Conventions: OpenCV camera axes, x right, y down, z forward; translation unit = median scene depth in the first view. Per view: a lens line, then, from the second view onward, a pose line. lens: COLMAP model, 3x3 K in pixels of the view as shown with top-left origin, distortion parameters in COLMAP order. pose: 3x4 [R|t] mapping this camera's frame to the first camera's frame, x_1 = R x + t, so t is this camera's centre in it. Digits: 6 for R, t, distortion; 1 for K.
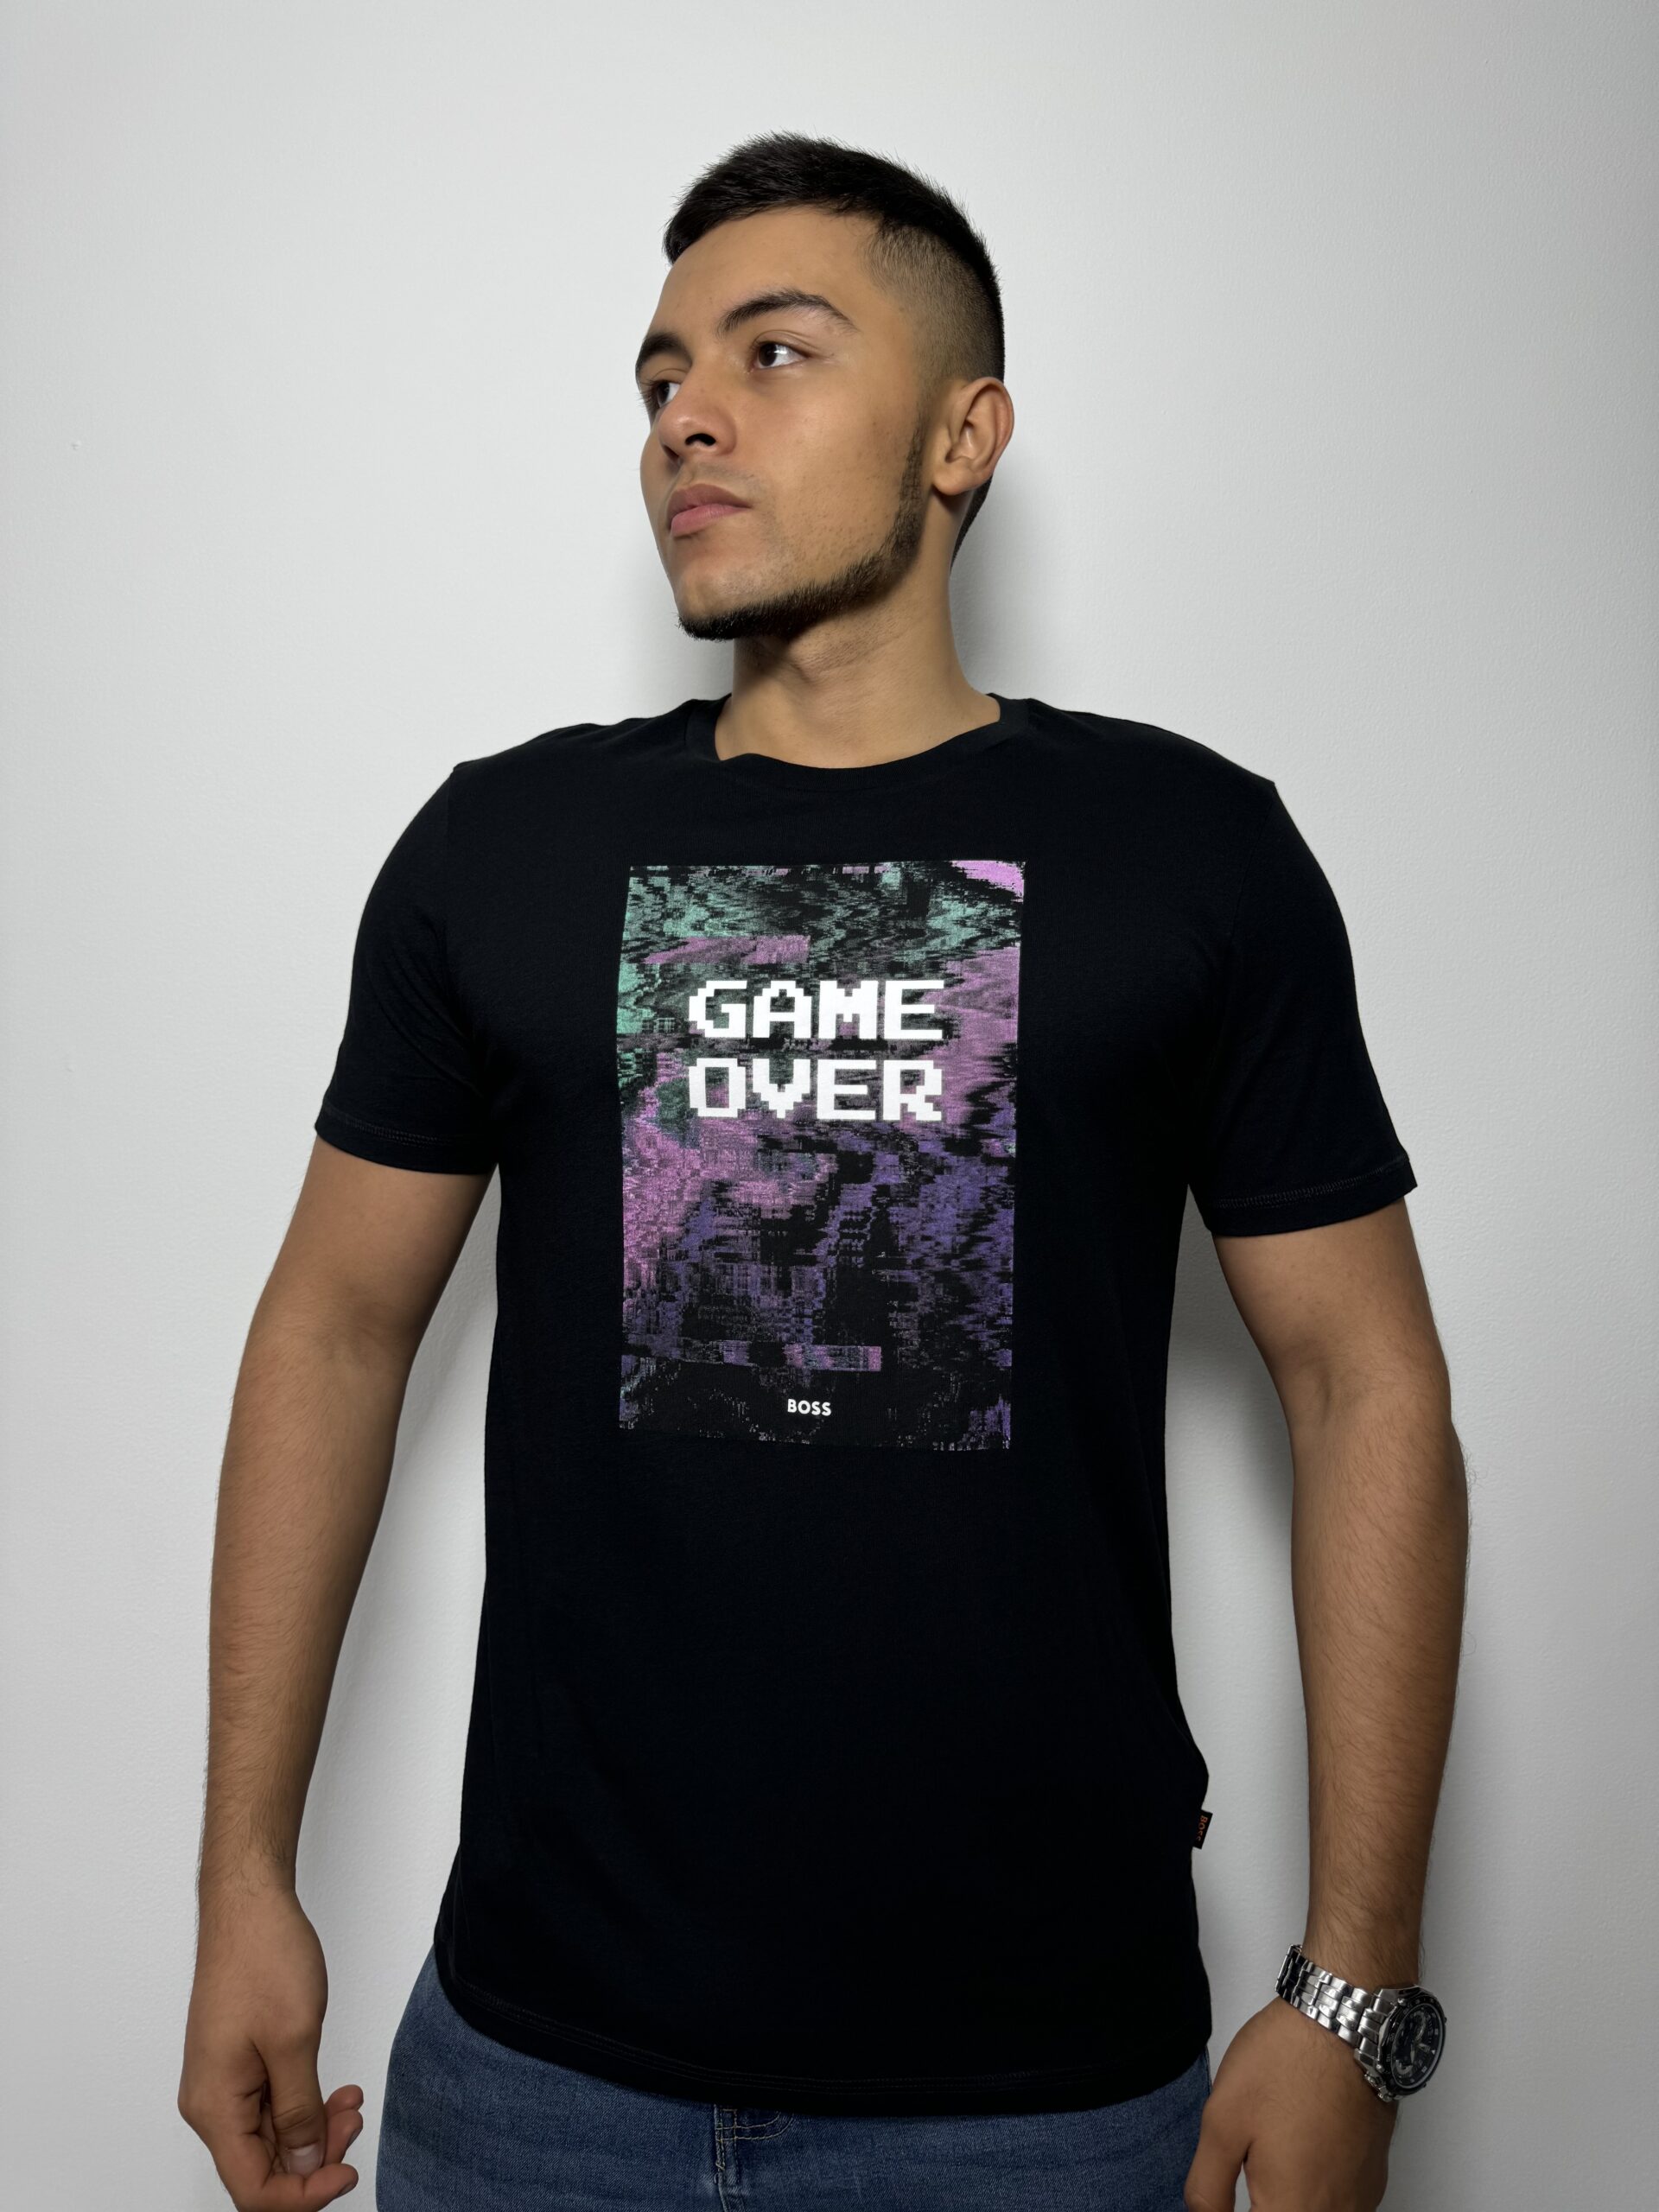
lens RADIAL K [[1637.2, 0, 737.4], [0, 1637.2, 1063.3], [0, 0, 1]] dist [-0.013871, -0.011884]
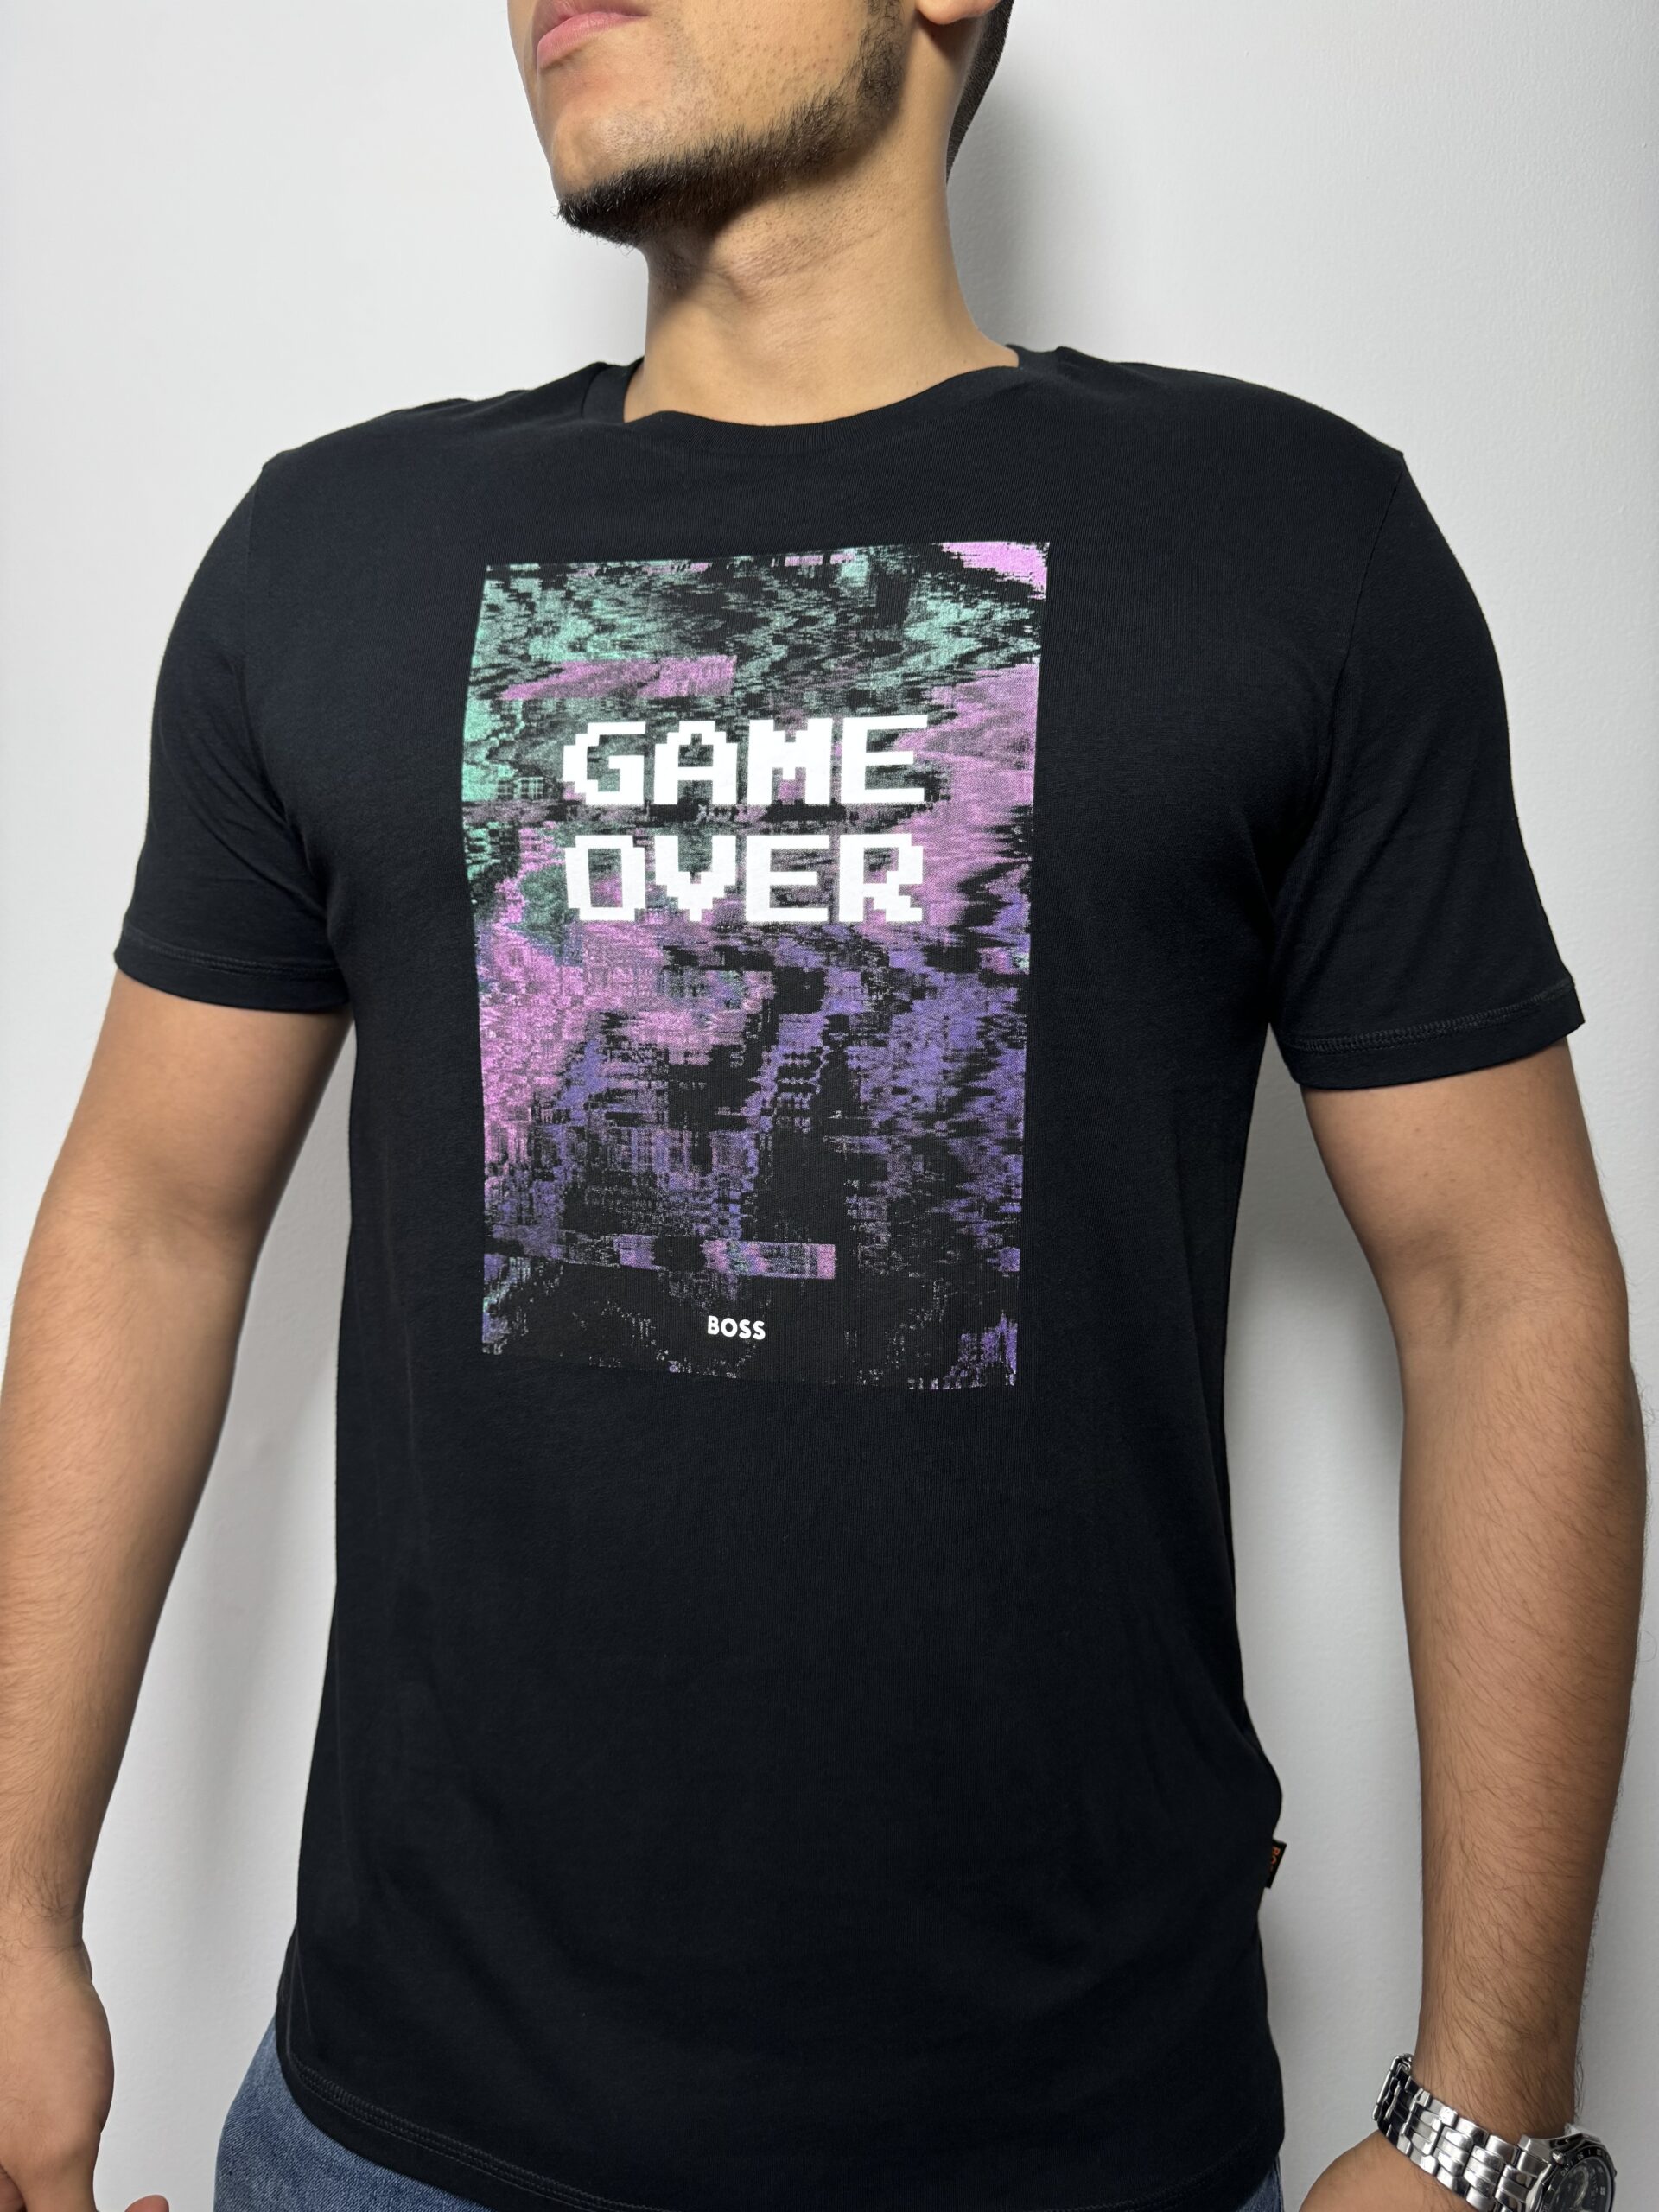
lens RADIAL K [[1637.2, 0, 773.3], [0, 1637.2, 1071.5], [0, 0, 1]] dist [-0.013871, -0.011884]
pose [[0.999995, -0.002256, -0.002391, 0.060552], [0.002448, 0.996510, 0.083434, 0.038870], [0.002194, -0.083440, 0.996510, 0.293949]]
